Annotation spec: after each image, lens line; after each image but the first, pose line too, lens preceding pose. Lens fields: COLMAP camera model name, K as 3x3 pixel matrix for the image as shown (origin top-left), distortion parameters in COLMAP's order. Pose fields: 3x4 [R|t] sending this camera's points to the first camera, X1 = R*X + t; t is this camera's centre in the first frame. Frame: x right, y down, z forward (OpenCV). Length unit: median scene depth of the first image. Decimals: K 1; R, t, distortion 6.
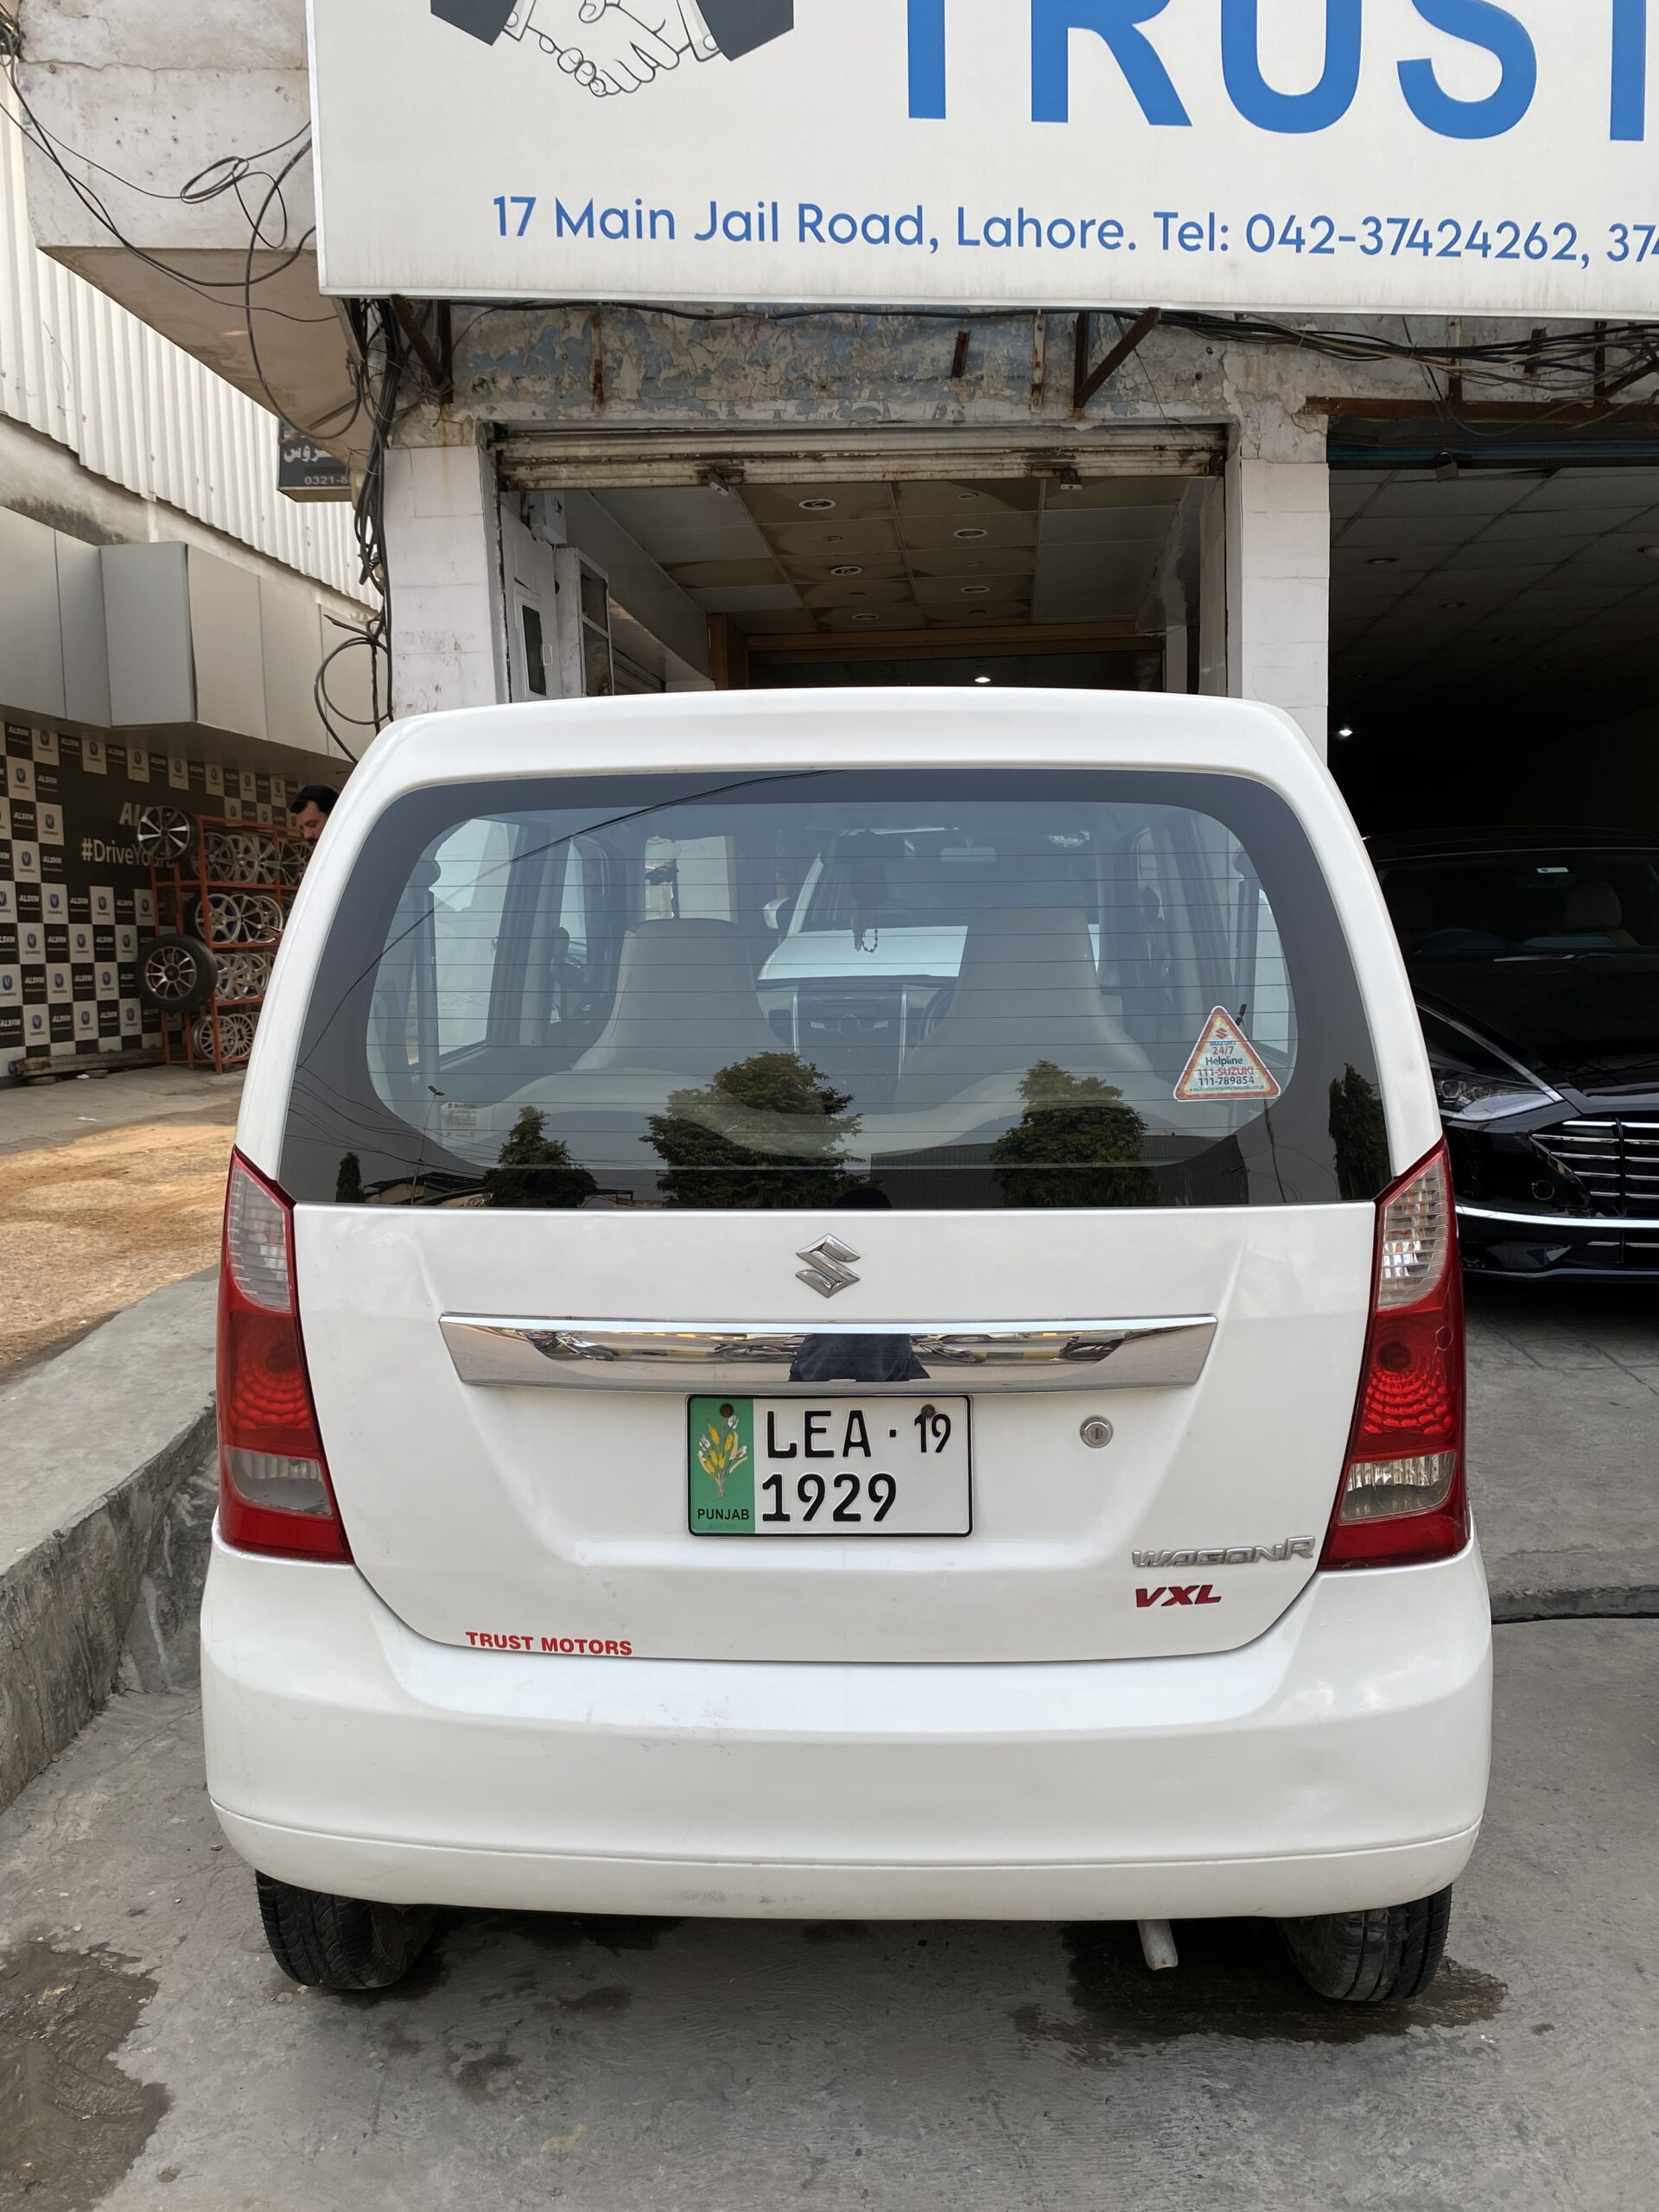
lens RADIAL K [[1649.9, 0, 835.3], [0, 1649.9, 1108.5], [0, 0, 1]] dist [0.016022, -0.011429]
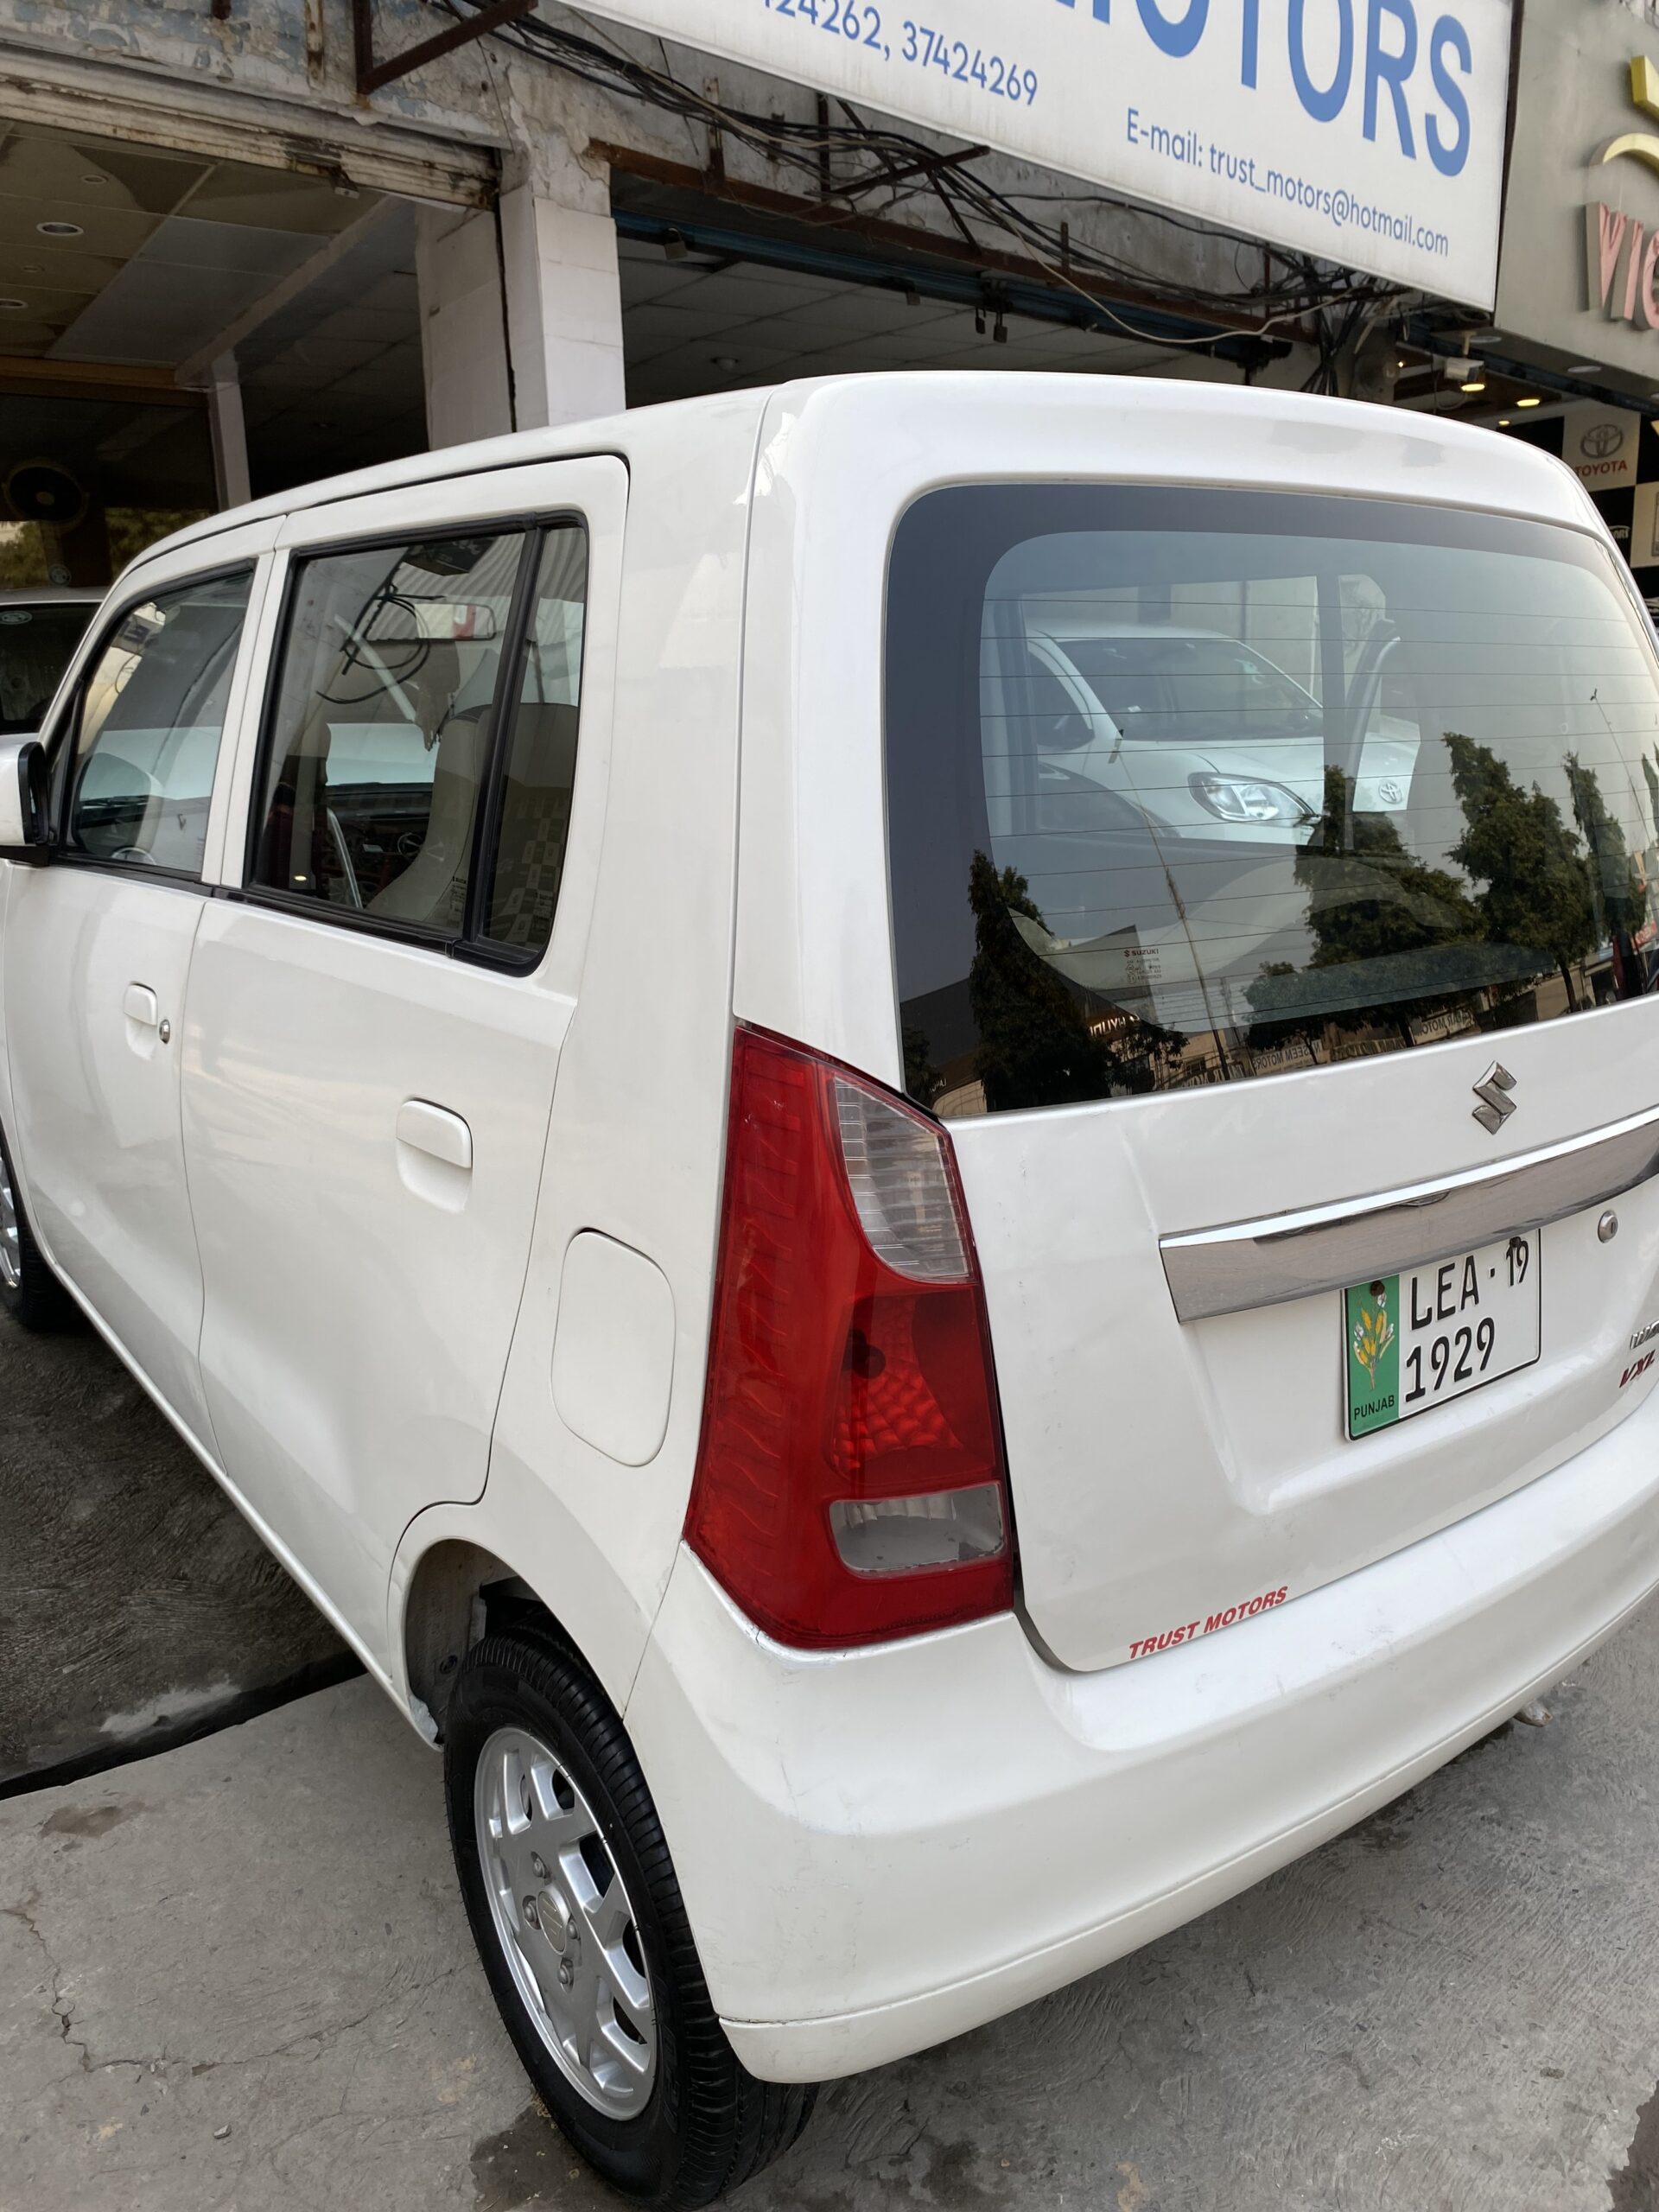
lens RADIAL K [[1649.9, 0, 843.9], [0, 1649.9, 1102.1], [0, 0, 1]] dist [0.016022, -0.011429]
pose [[0.786900, -0.142679, 0.600359, -0.256488], [0.076187, 0.987922, 0.134926, -0.014660], [-0.612359, -0.060434, 0.788267, 0.169508]]
